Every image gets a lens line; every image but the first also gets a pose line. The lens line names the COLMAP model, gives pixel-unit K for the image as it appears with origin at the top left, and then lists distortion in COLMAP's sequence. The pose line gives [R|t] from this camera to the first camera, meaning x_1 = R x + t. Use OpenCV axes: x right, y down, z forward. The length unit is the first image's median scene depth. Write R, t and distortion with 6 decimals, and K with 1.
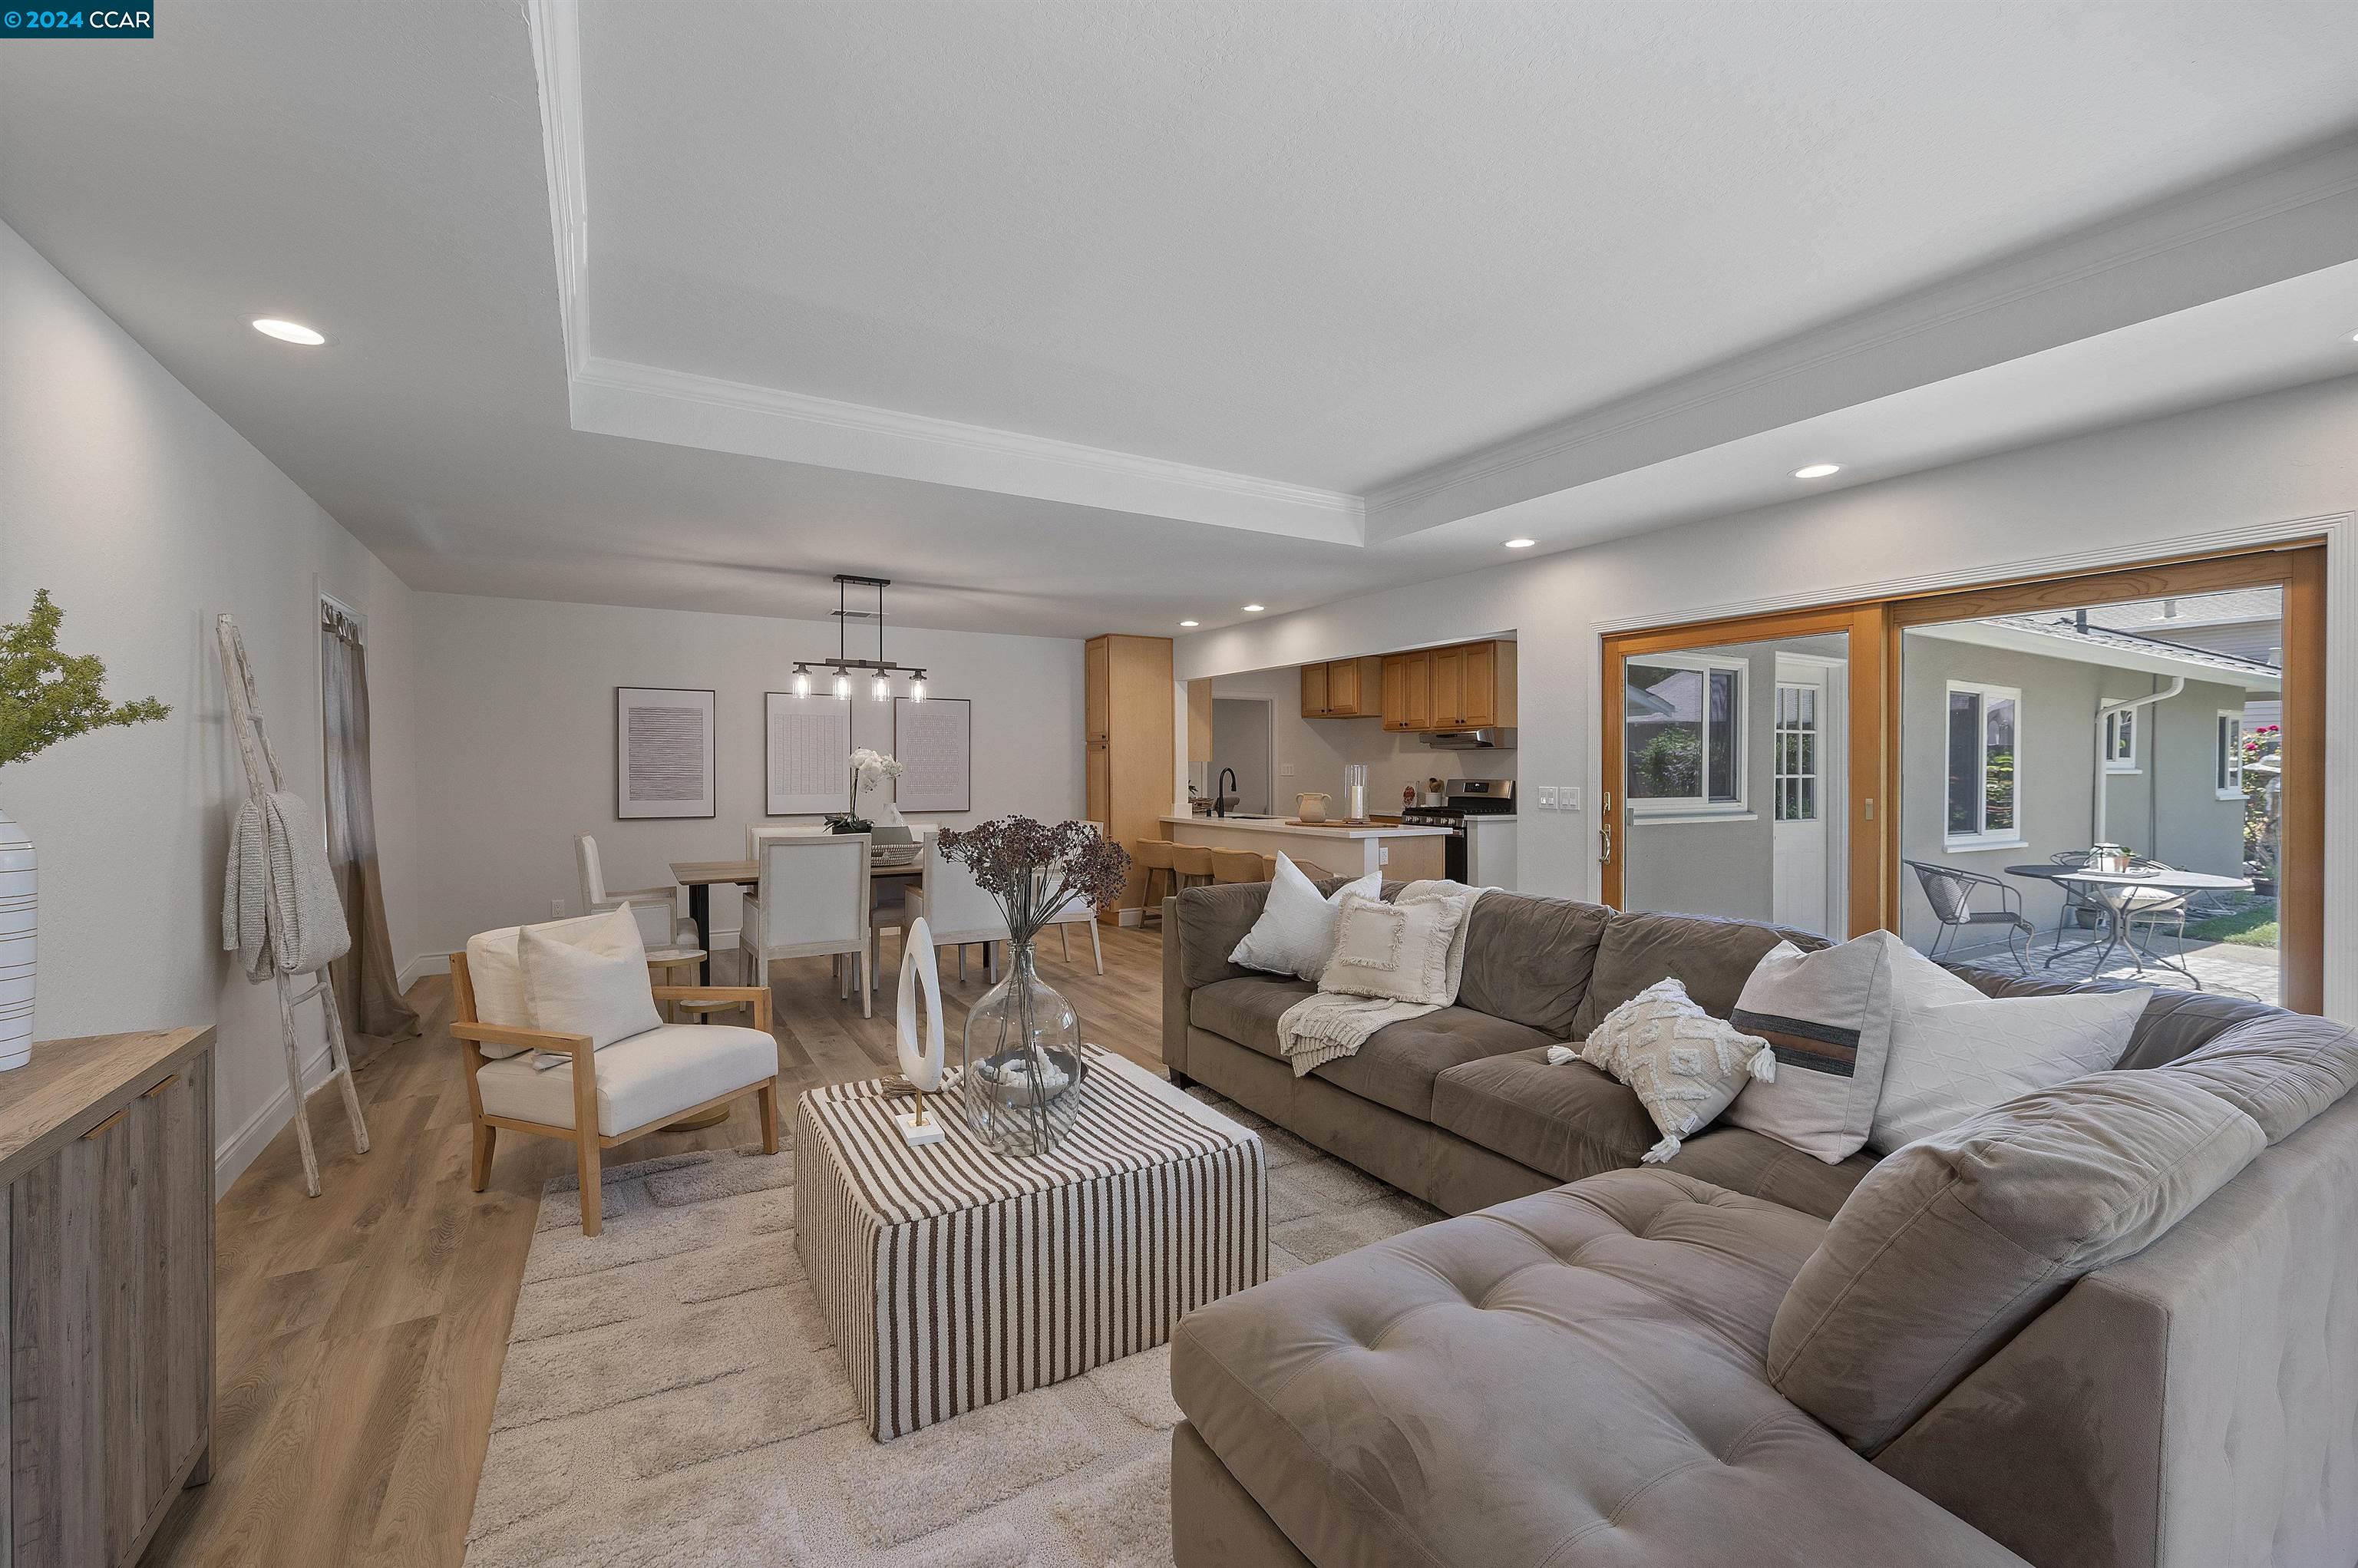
lens RADIAL K [[965.0, 0, 1175.4], [0, 965.0, 779.2], [0, 0, 1]] dist [0.000891, 0.000278]
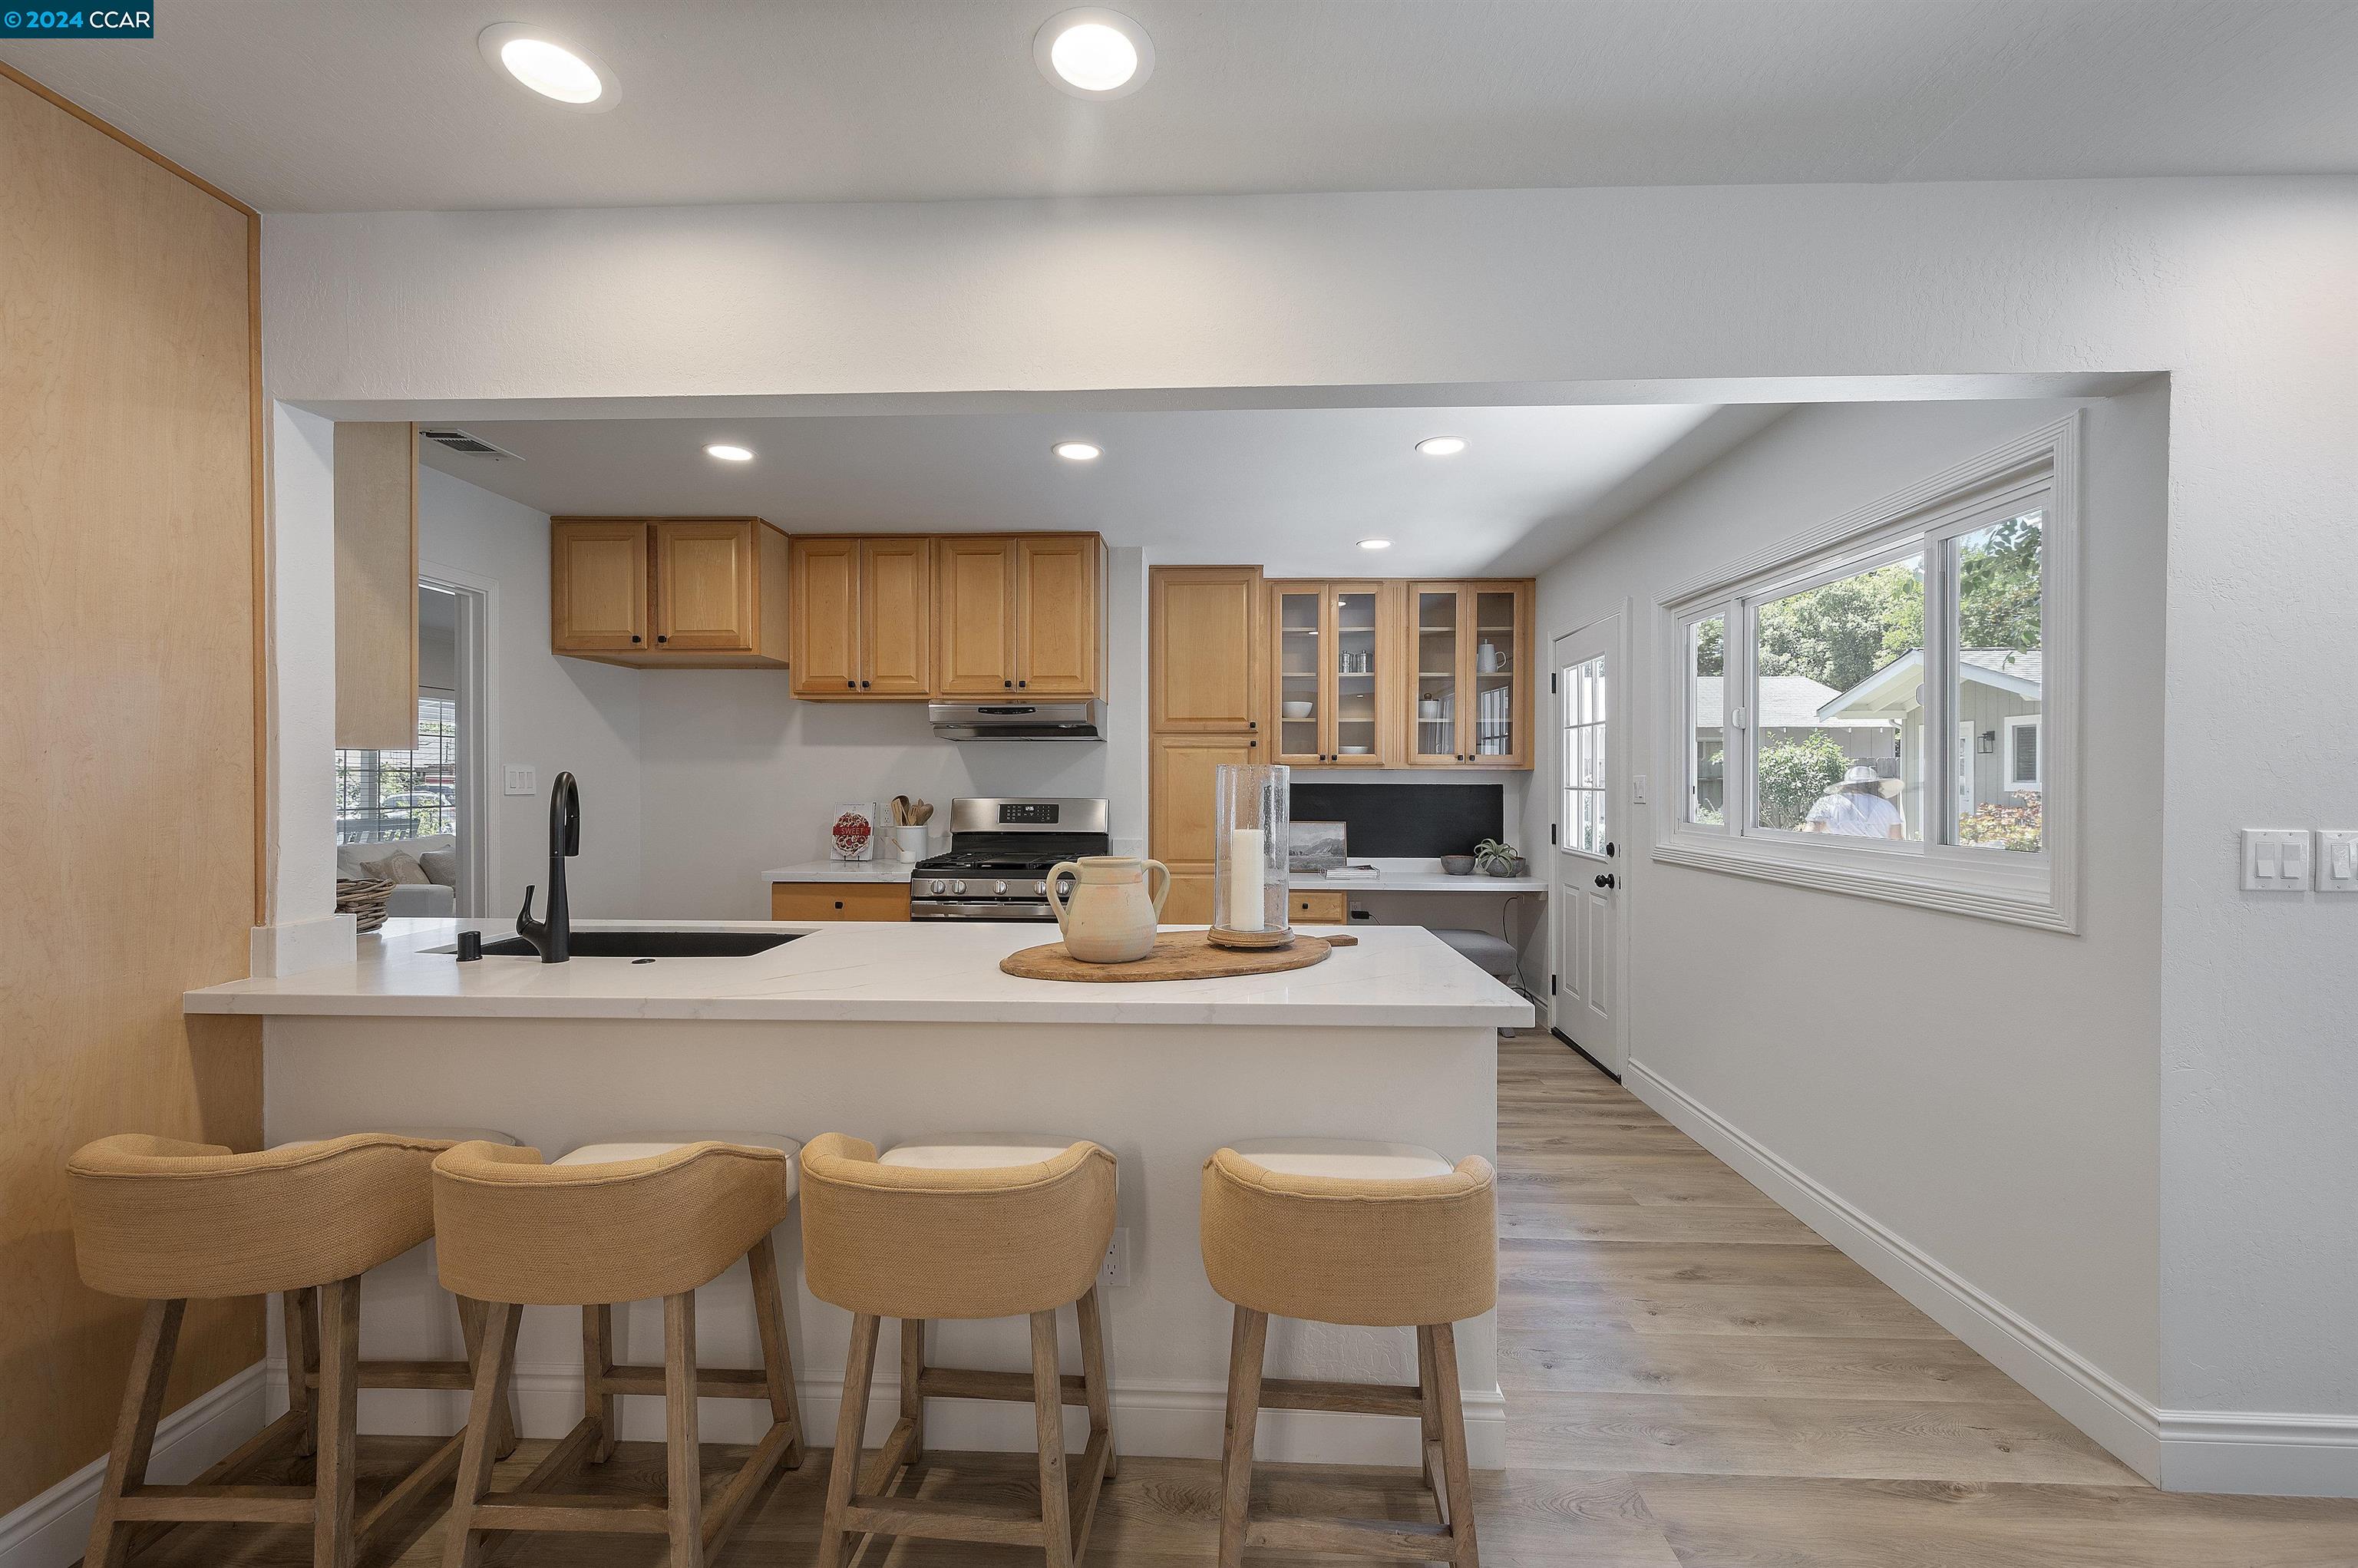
lens RADIAL K [[931.3, 0, 1179.0], [0, 931.3, 784.0], [0, 0, 1]] dist [-0.000515, -0.000196]
pose [[0.537257, -0.002933, 0.843414, -0.184112], [0.006824, 0.999976, -0.000870, -0.016736], [-0.843391, 0.006223, 0.537264, 1.752110]]
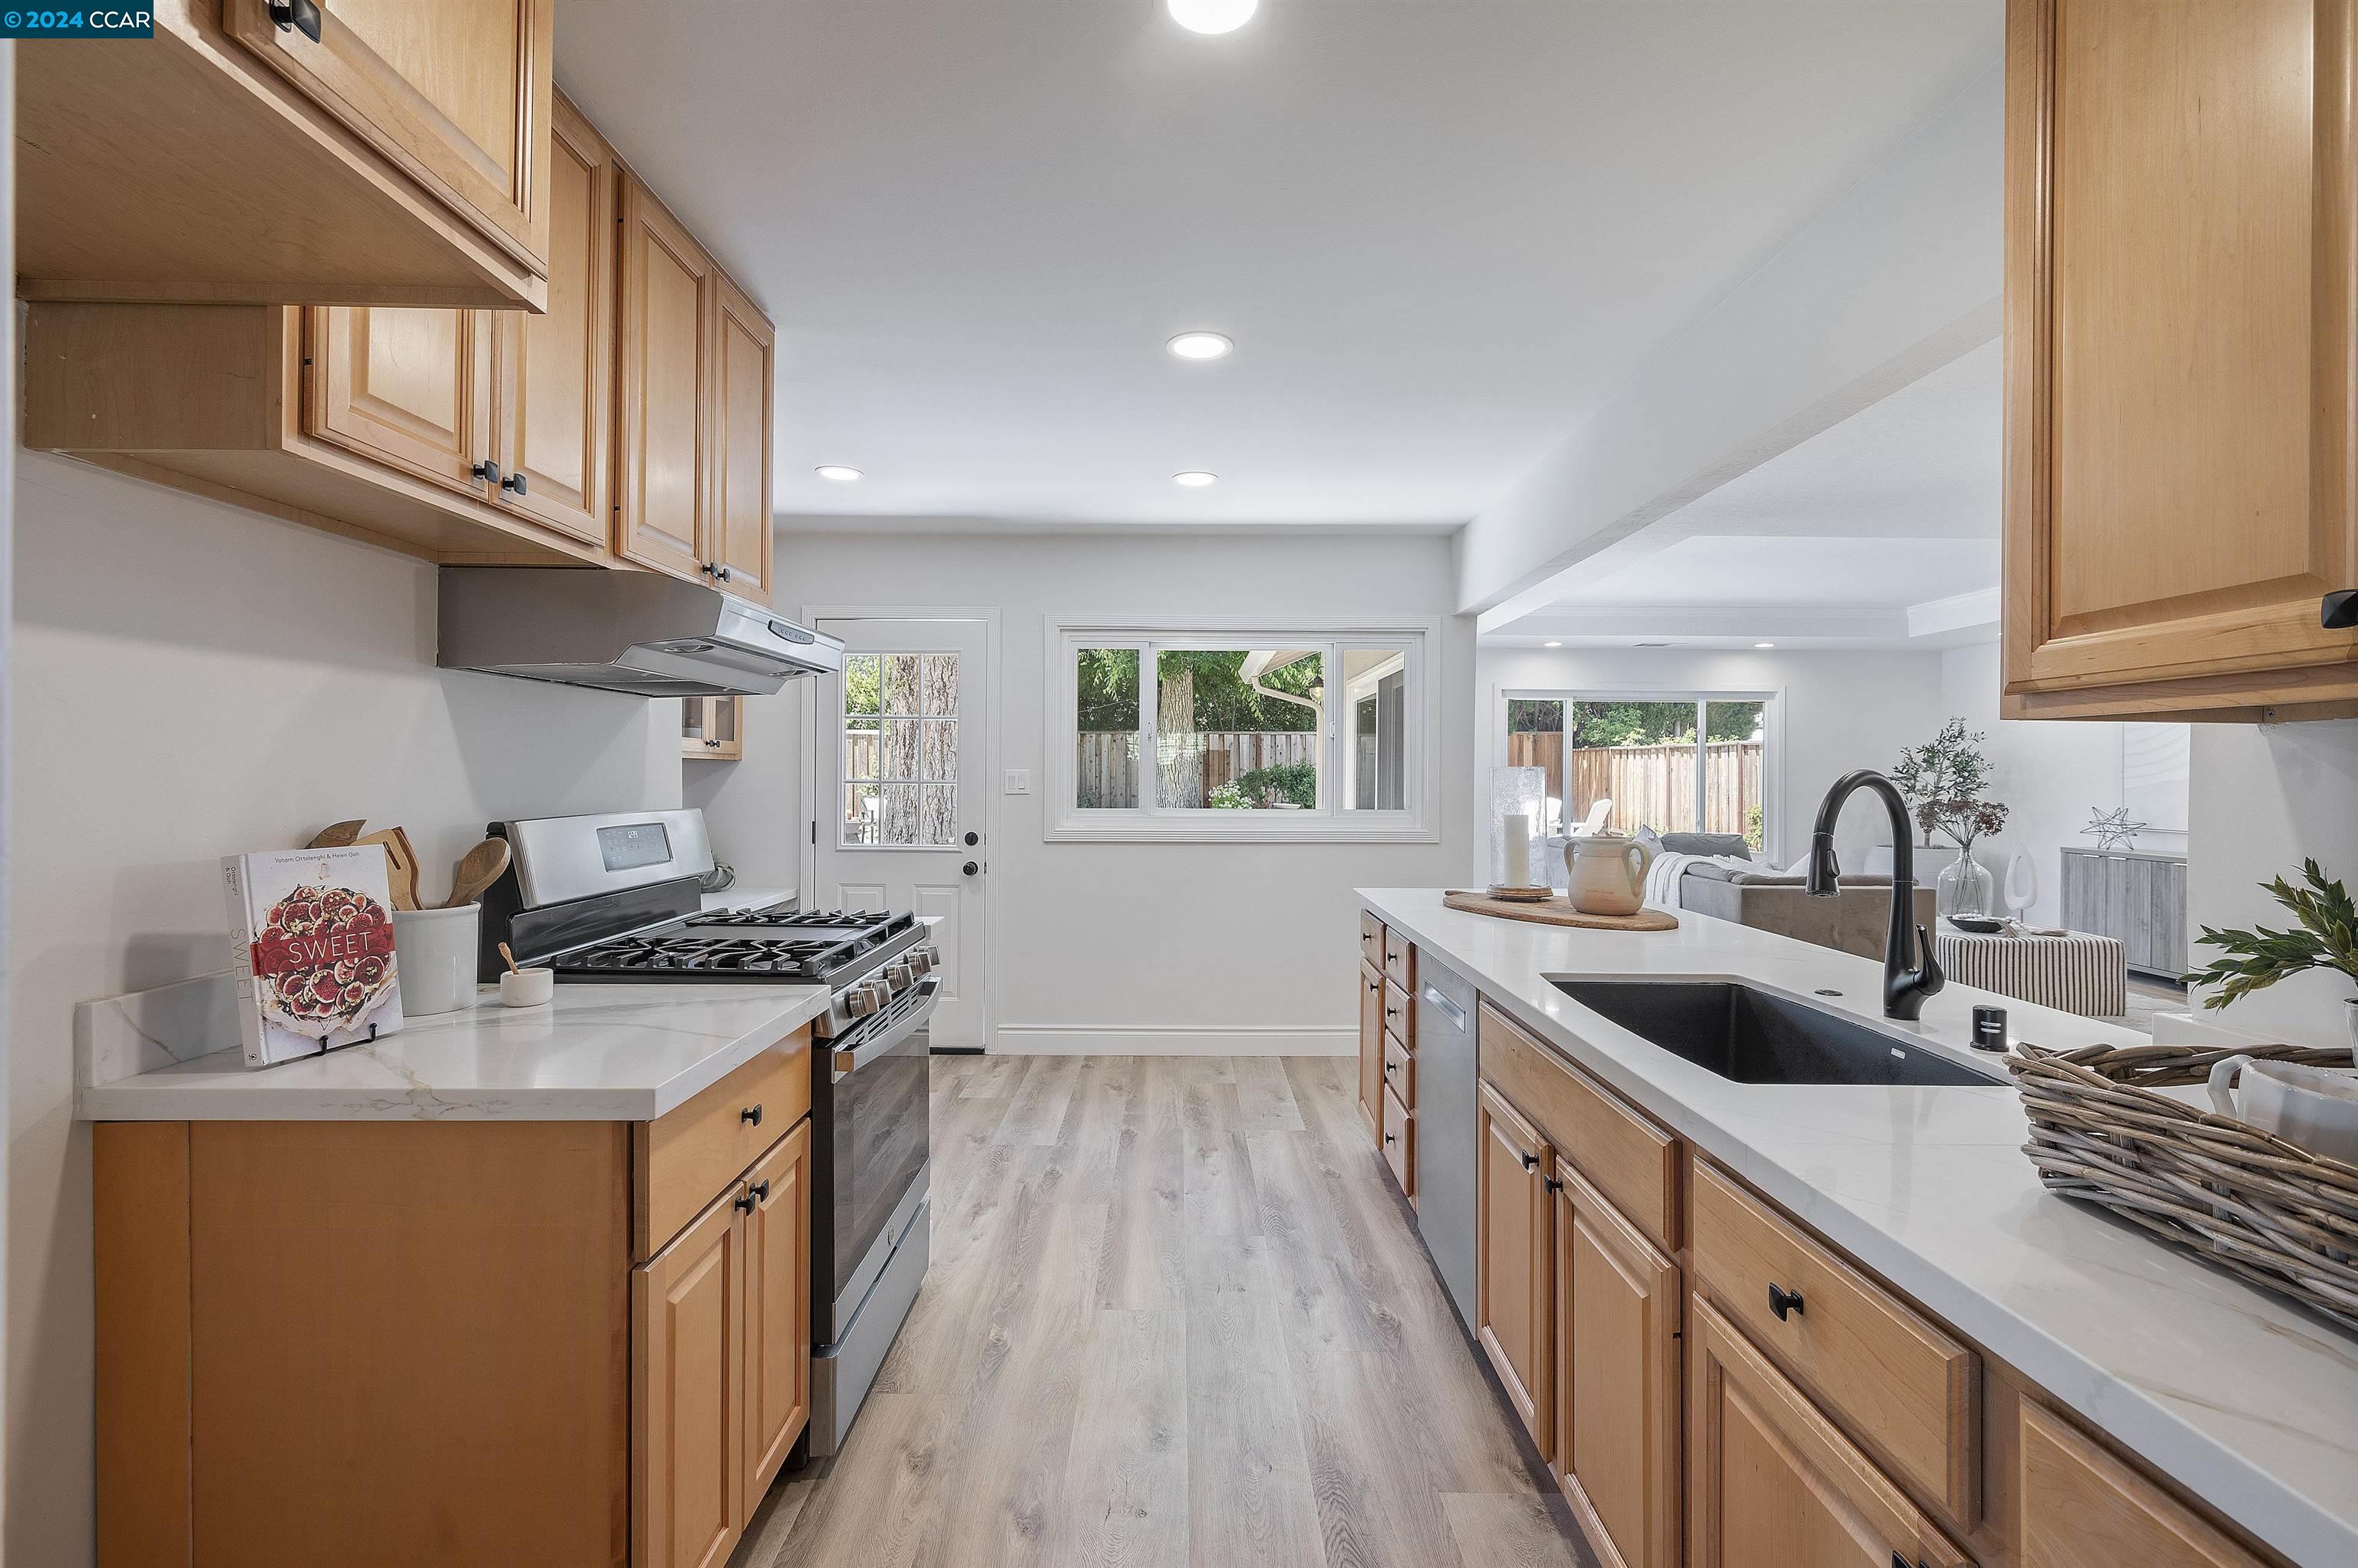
lens RADIAL K [[1061.6, 0, 1179.6], [0, 1061.6, 772.0], [0, 0, 1]] dist [0.001989, 0.000282]
pose [[-0.864403, -0.004527, 0.502778, 0.157772], [-0.001574, 0.999979, 0.006298, -0.030988], [-0.502796, 0.004652, -0.864392, 3.081133]]
